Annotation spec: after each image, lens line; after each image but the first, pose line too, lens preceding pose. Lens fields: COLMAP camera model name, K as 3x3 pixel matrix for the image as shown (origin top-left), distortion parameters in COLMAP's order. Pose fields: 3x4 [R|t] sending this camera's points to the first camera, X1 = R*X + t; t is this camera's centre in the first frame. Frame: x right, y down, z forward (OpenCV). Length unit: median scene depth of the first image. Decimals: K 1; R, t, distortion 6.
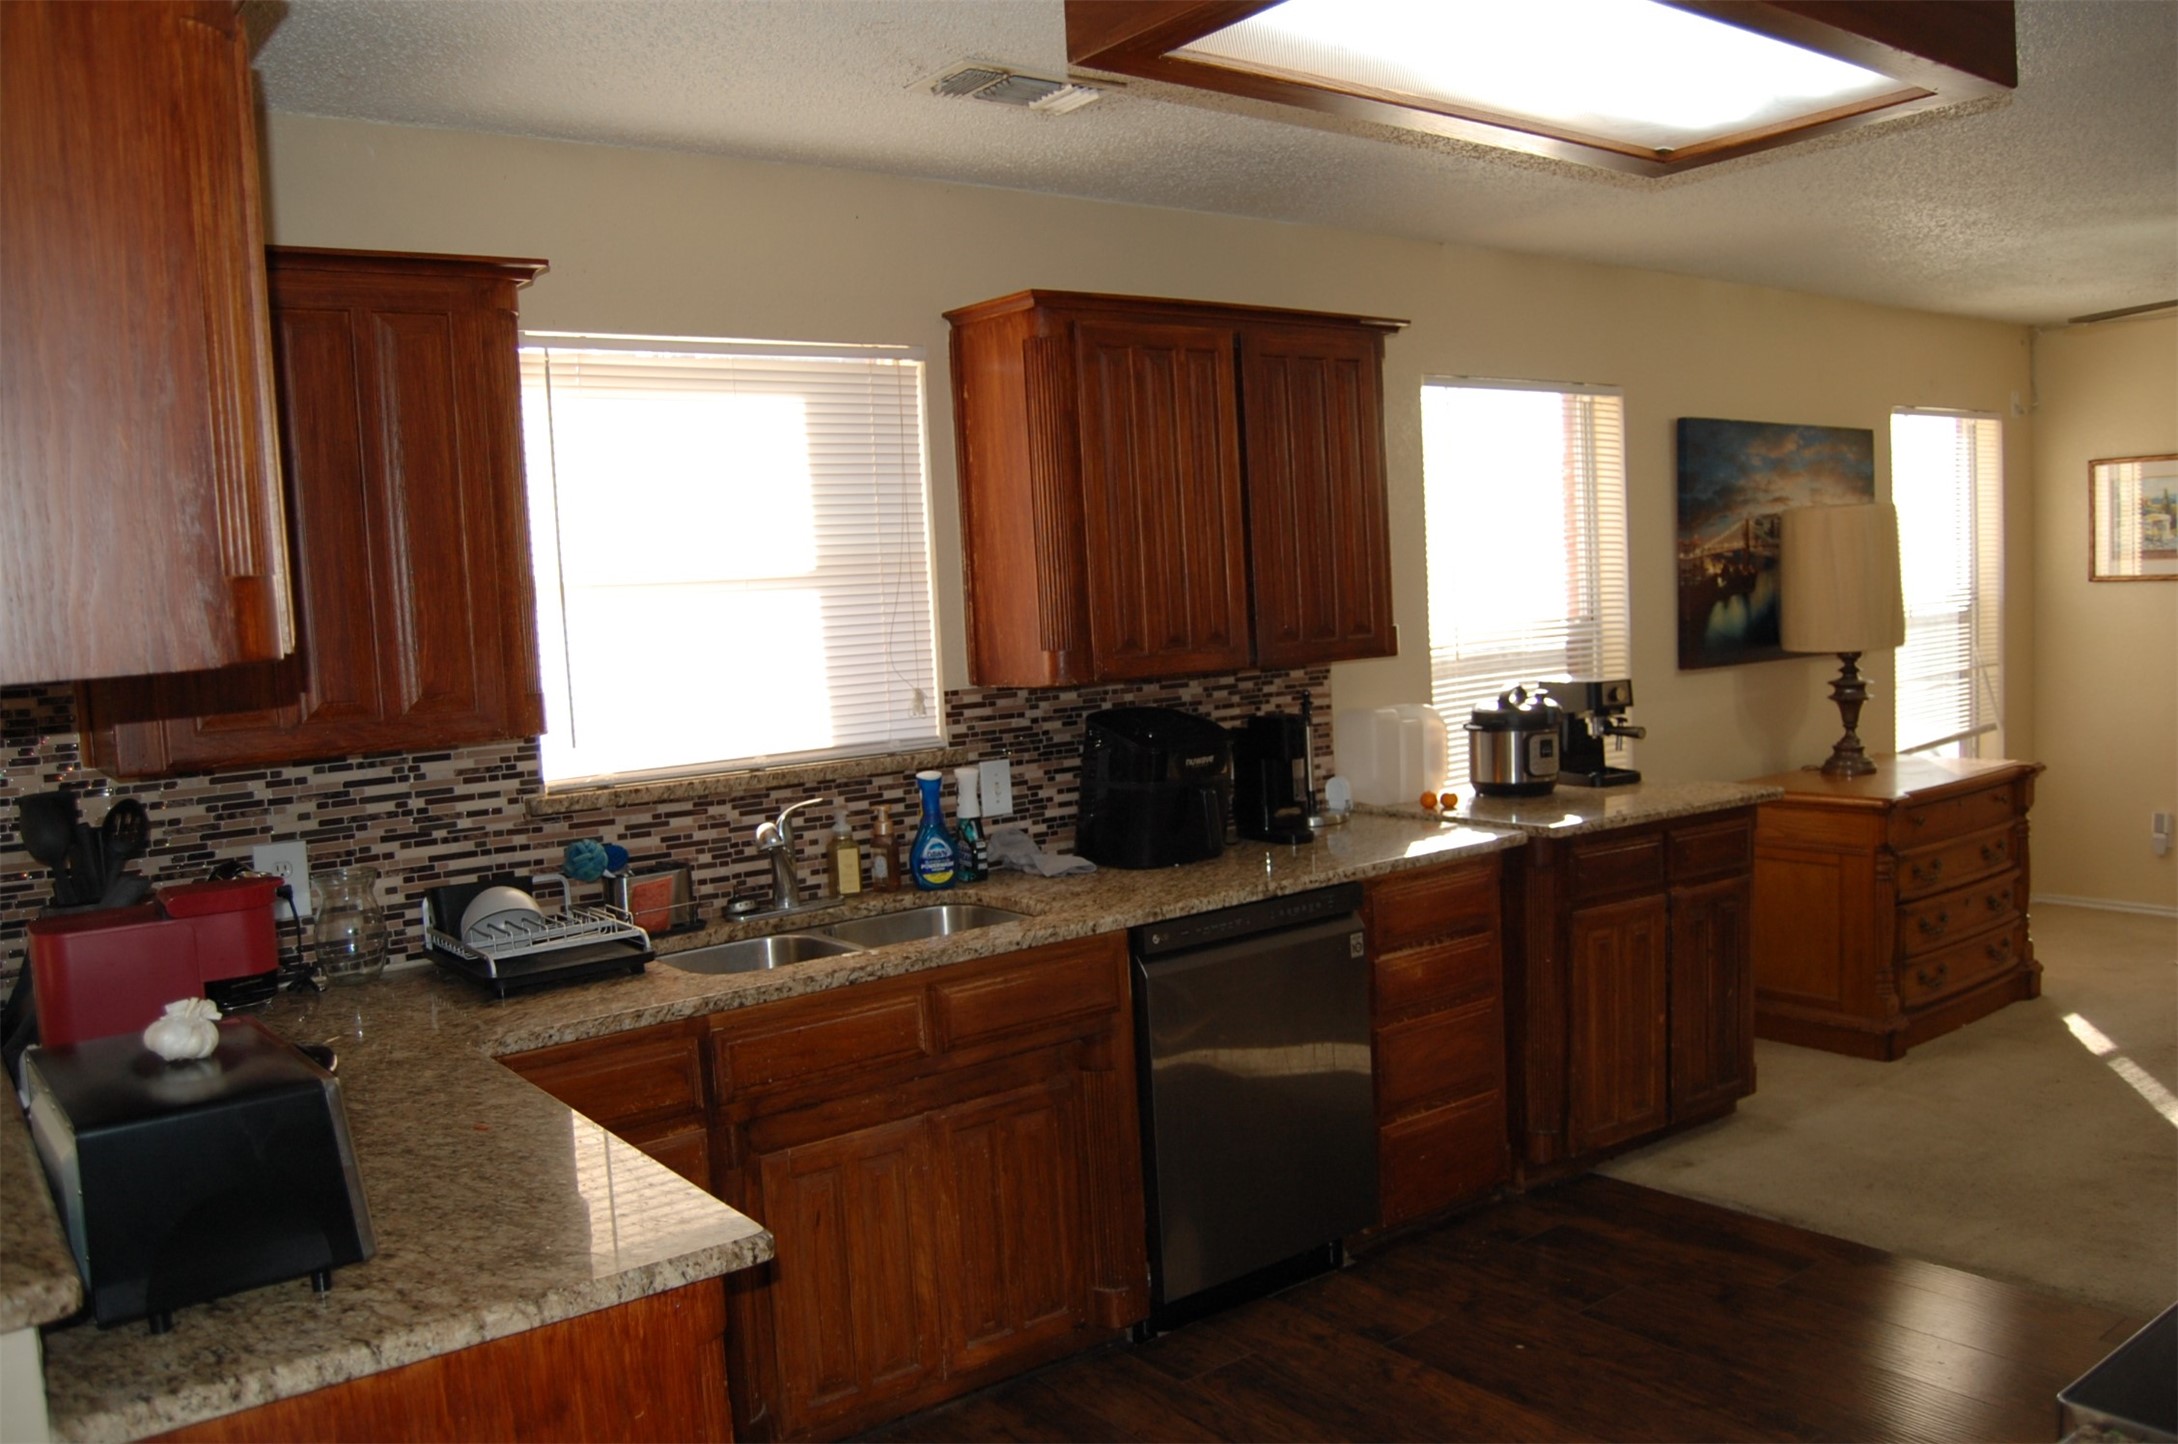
lens RADIAL K [[1703.0, 0, 1108.2], [0, 1703.0, 717.1], [0, 0, 1]] dist [-0.094759, 0.038182]
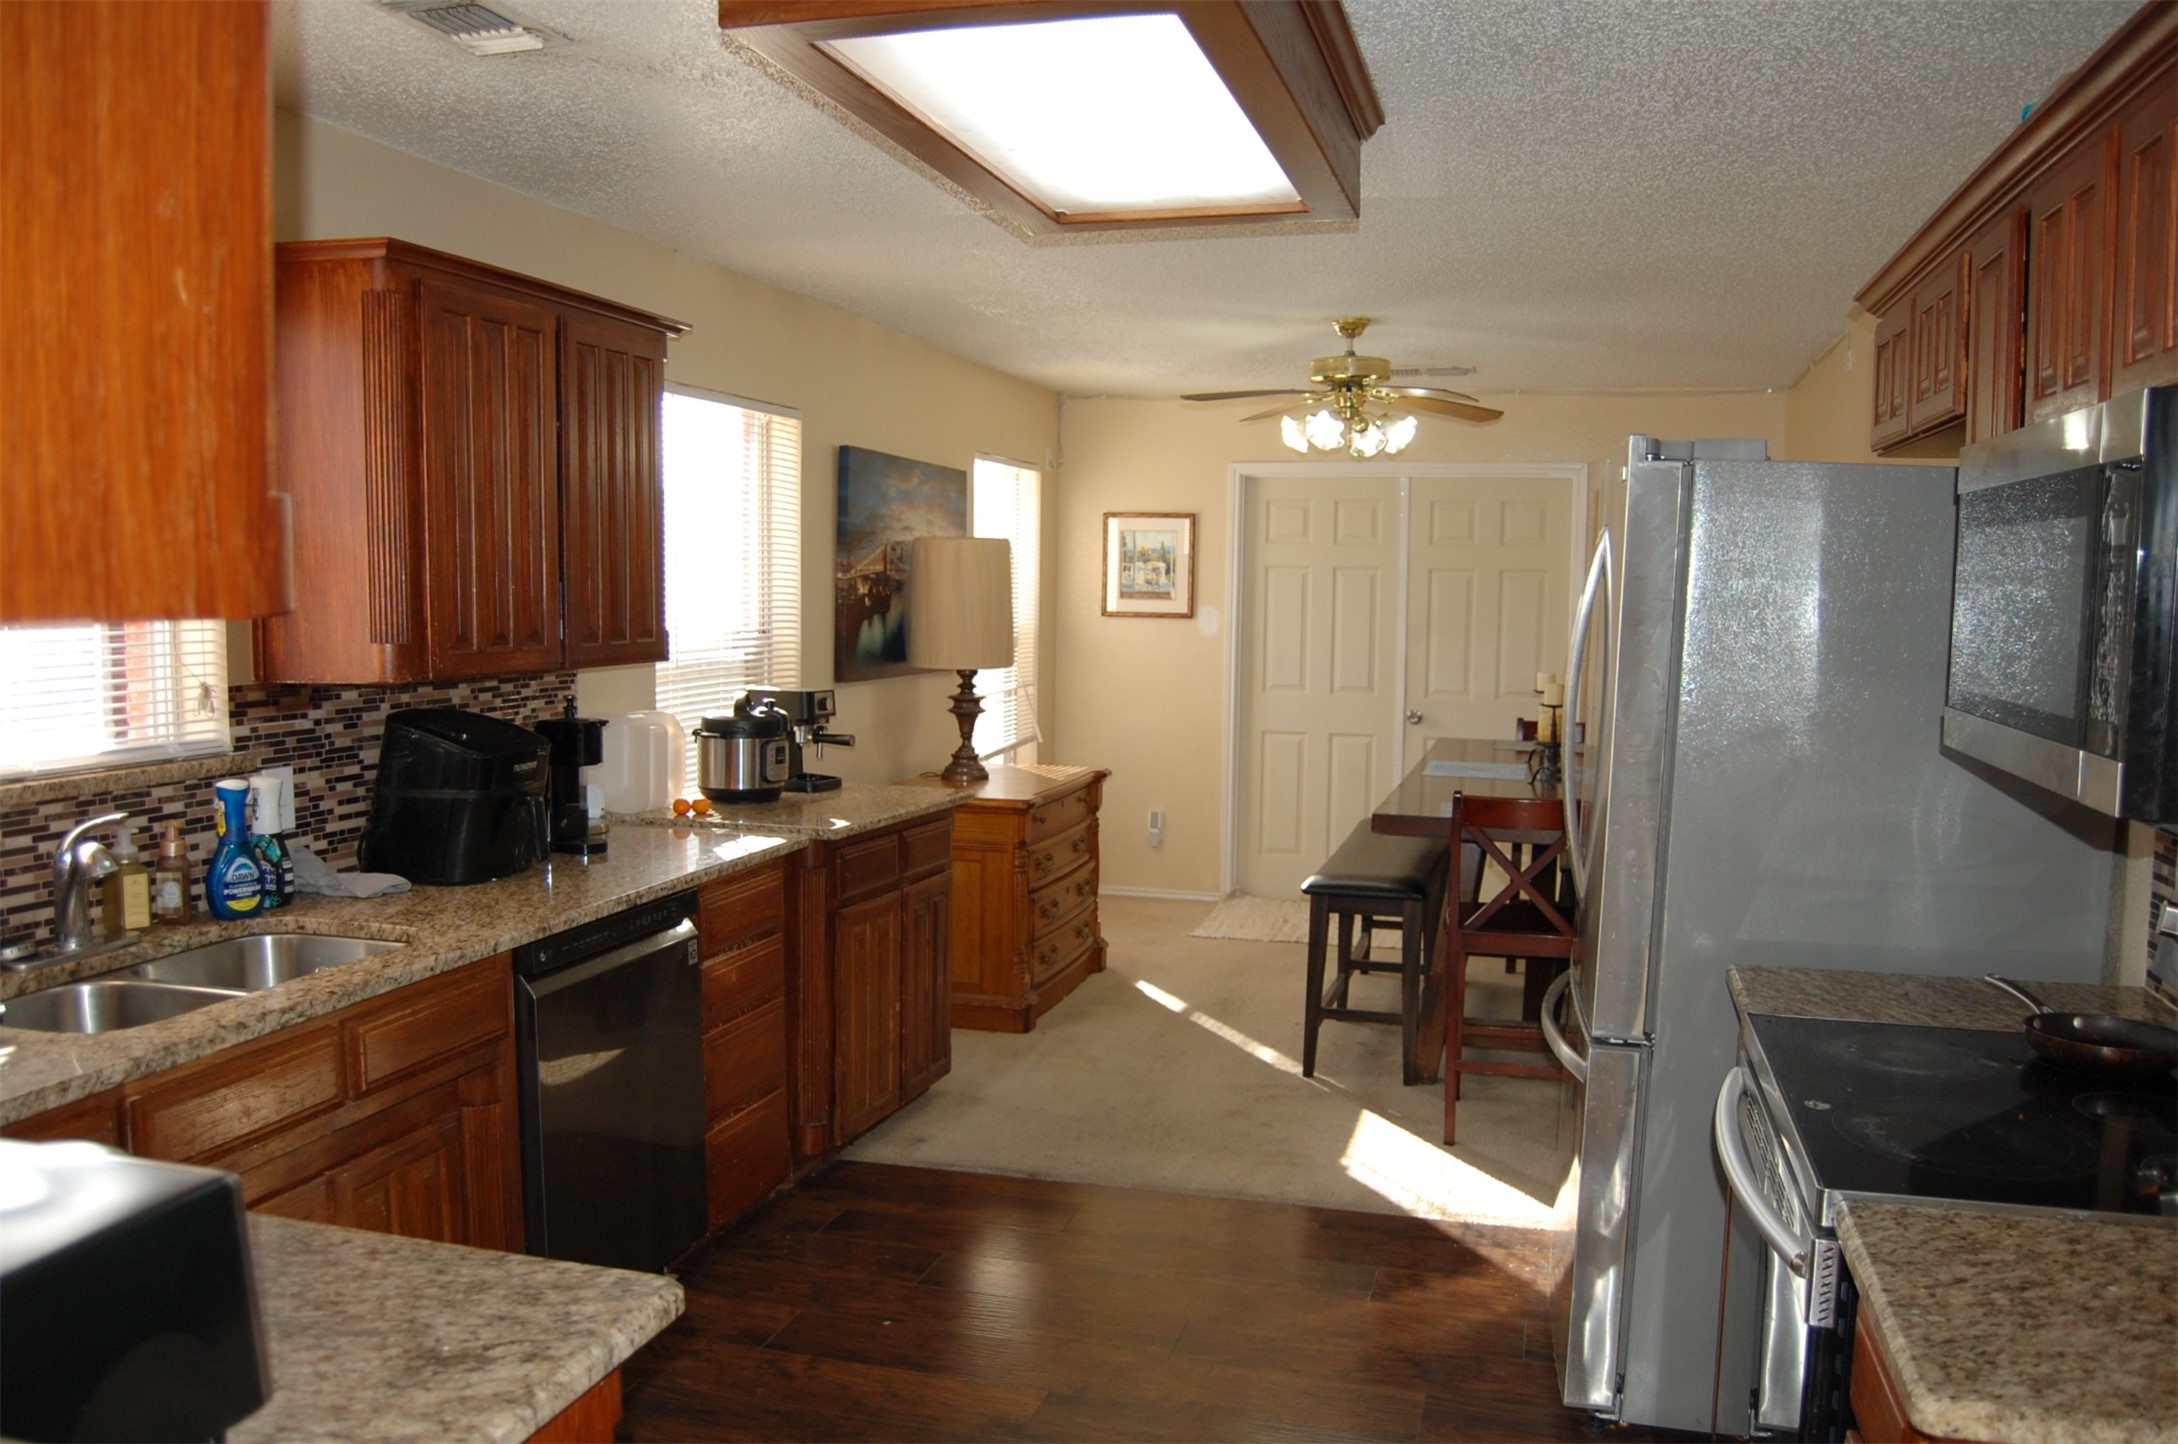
lens RADIAL K [[1703.0, 0, 1102.0], [0, 1703.0, 720.9], [0, 0, 1]] dist [-0.094759, 0.038182]
pose [[0.794421, 0.009996, 0.607285, -0.226219], [-0.005396, 0.999941, -0.009401, 0.006720], [-0.607343, 0.004192, 0.794429, 0.062912]]
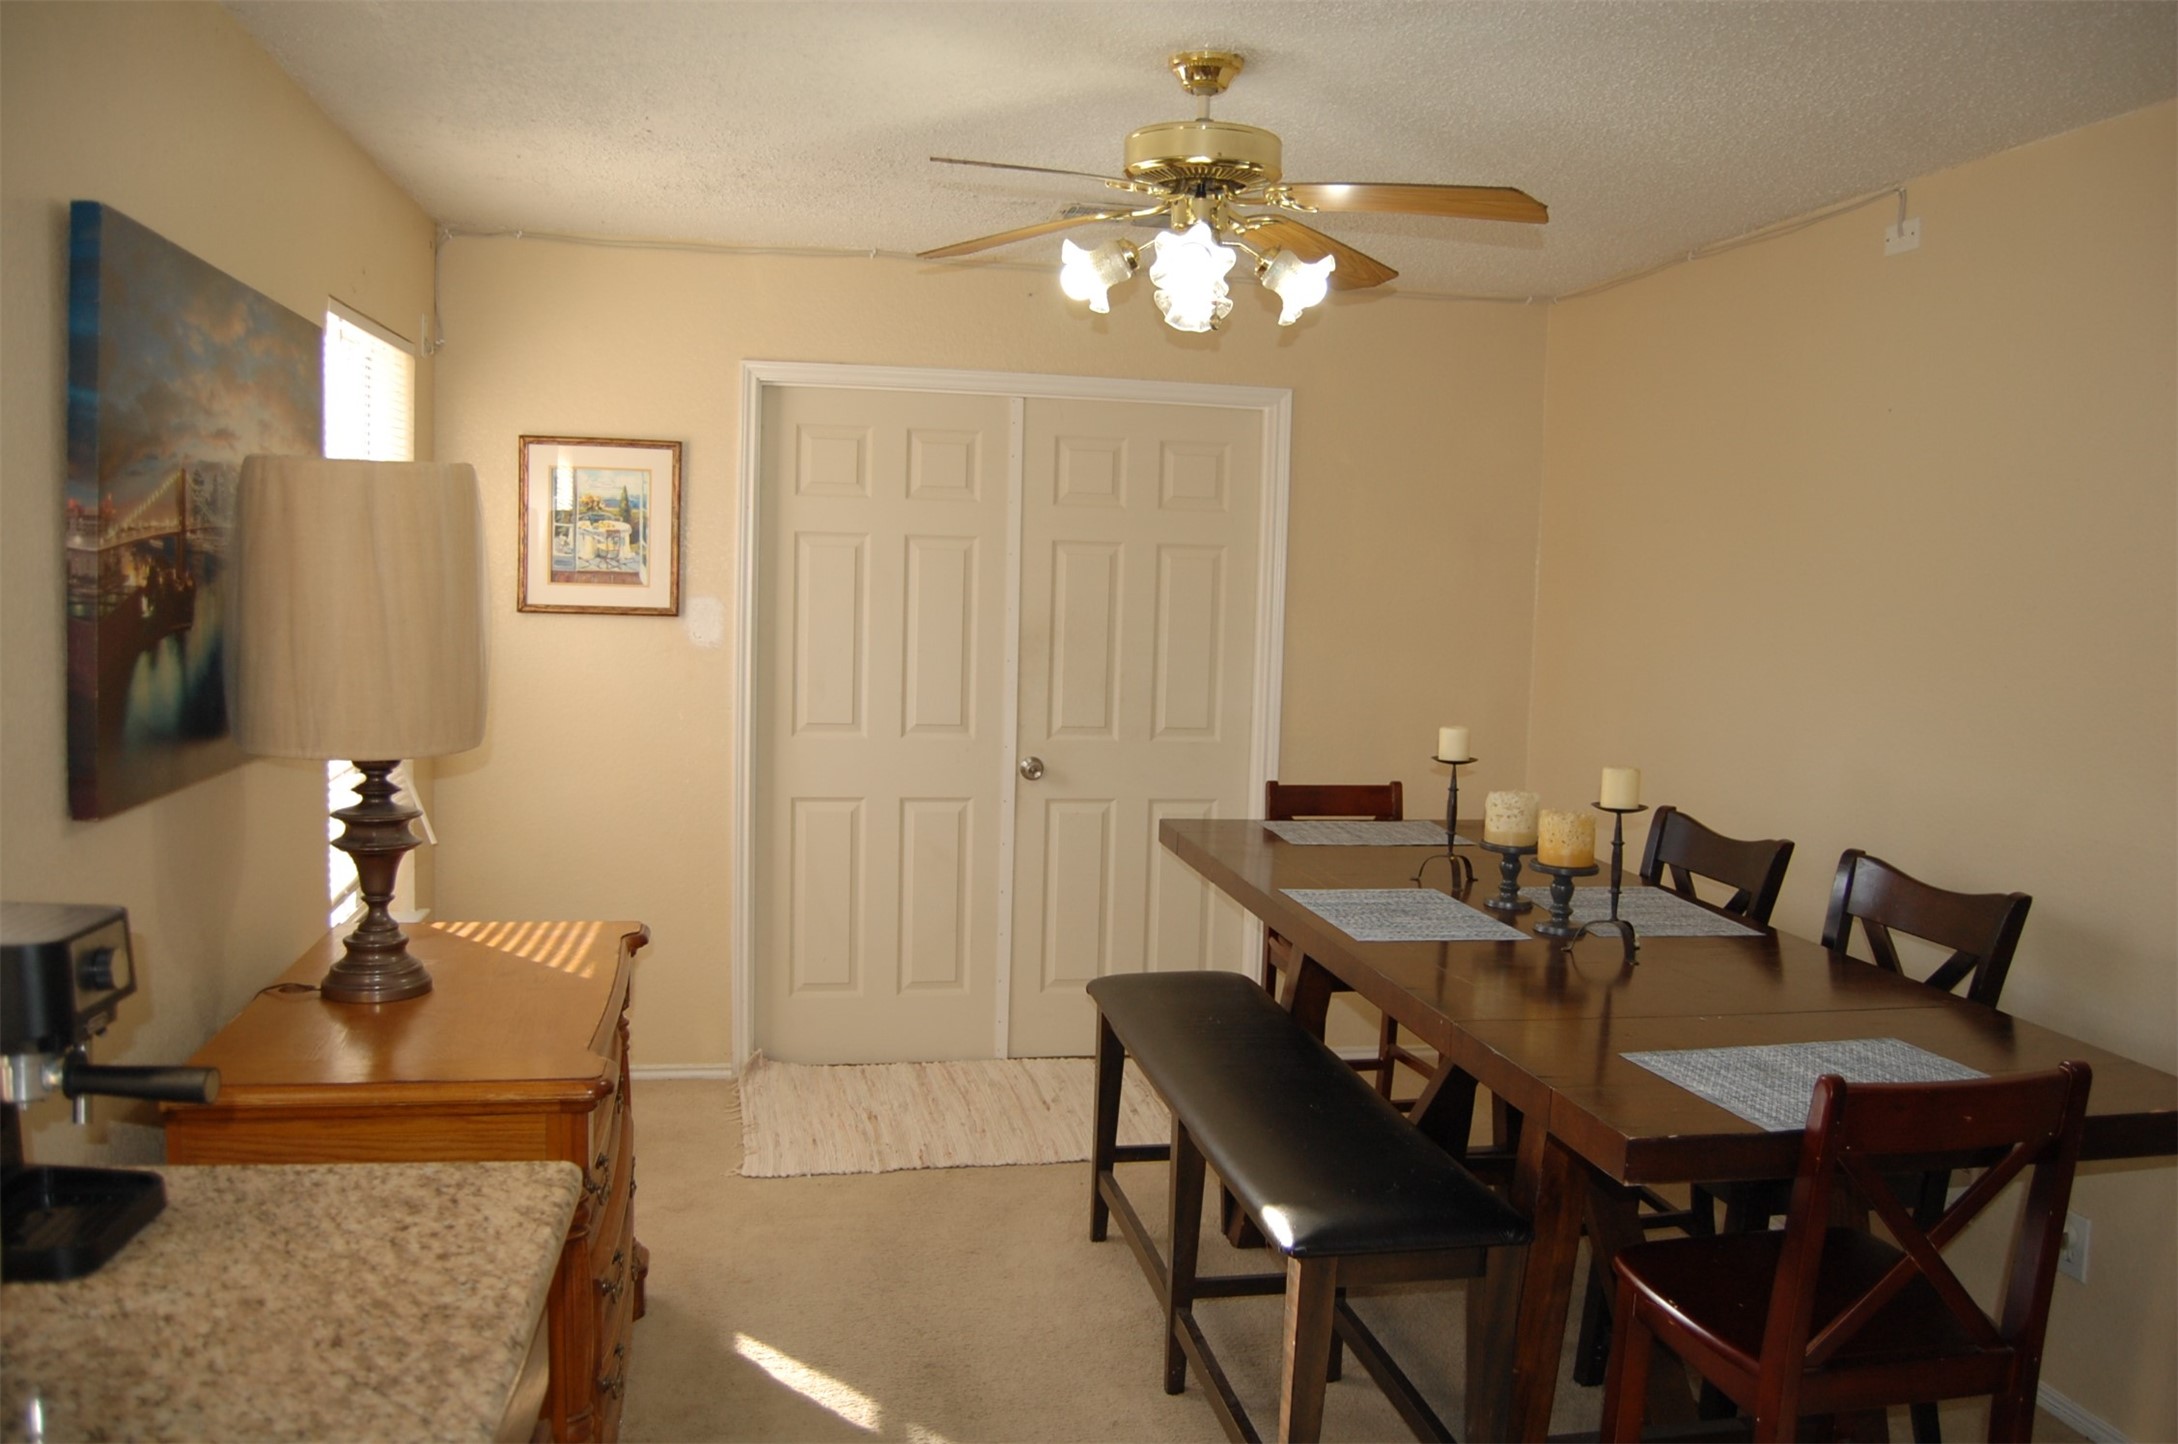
lens RADIAL K [[1703.0, 0, 1091.8], [0, 1703.0, 729.5], [0, 0, 1]] dist [-0.094759, 0.038182]
pose [[0.443562, -0.024477, 0.895909, 0.115977], [0.016206, 0.999683, 0.019289, -0.068993], [-0.896097, 0.005964, 0.443818, 0.769298]]
